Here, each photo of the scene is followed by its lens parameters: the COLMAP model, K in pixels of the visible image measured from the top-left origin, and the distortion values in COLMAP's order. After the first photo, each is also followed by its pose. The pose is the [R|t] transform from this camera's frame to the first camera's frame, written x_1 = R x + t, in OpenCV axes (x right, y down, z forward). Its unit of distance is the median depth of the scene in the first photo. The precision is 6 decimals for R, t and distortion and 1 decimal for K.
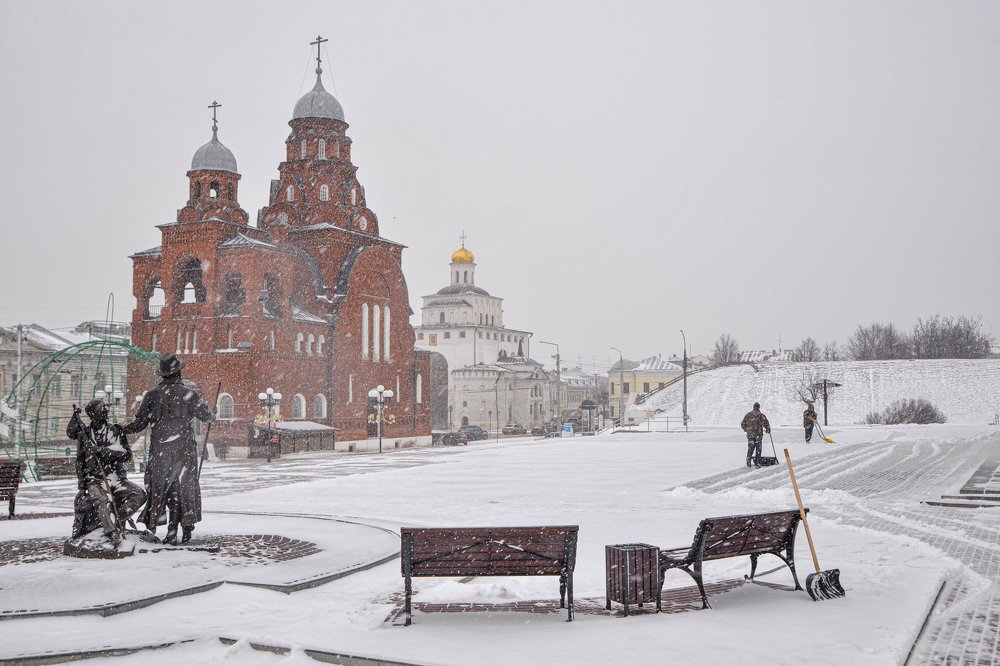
lens RADIAL K [[1021.2, 0, 500.0], [0, 1021.2, 333.0], [0, 0, 1]] dist [0.003130, 0.000538]
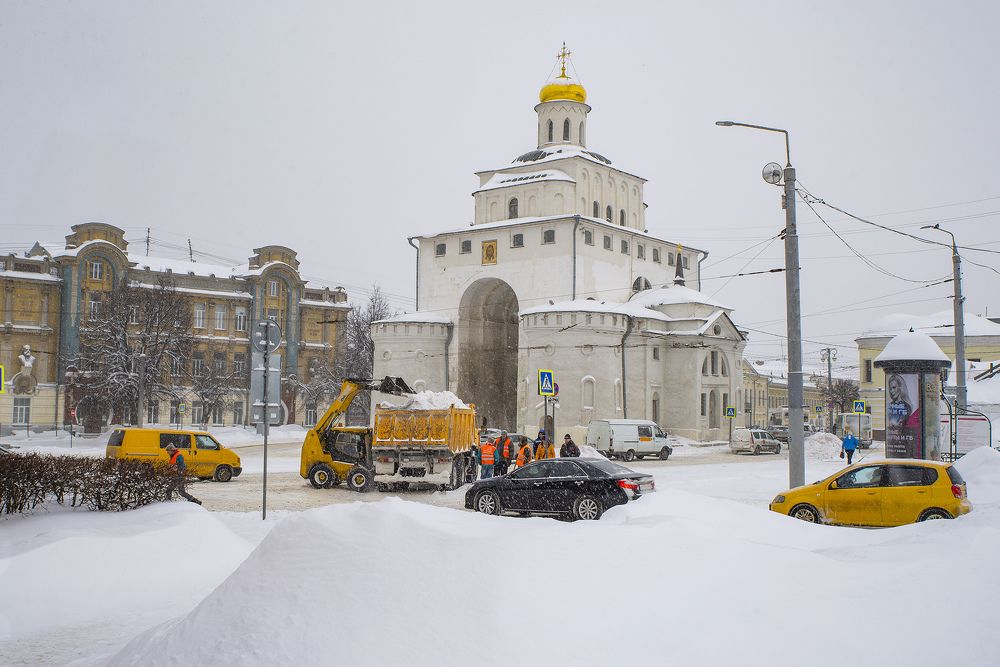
lens RADIAL K [[1021.2, 0, 500.0], [0, 1021.2, 333.5], [0, 0, 1]] dist [0.003130, 0.000538]
pose [[0.984110, 0.001719, -0.177551, 0.022117], [-0.004931, 0.999832, -0.017650, 0.051466], [0.177491, 0.018245, 0.983953, 0.536672]]
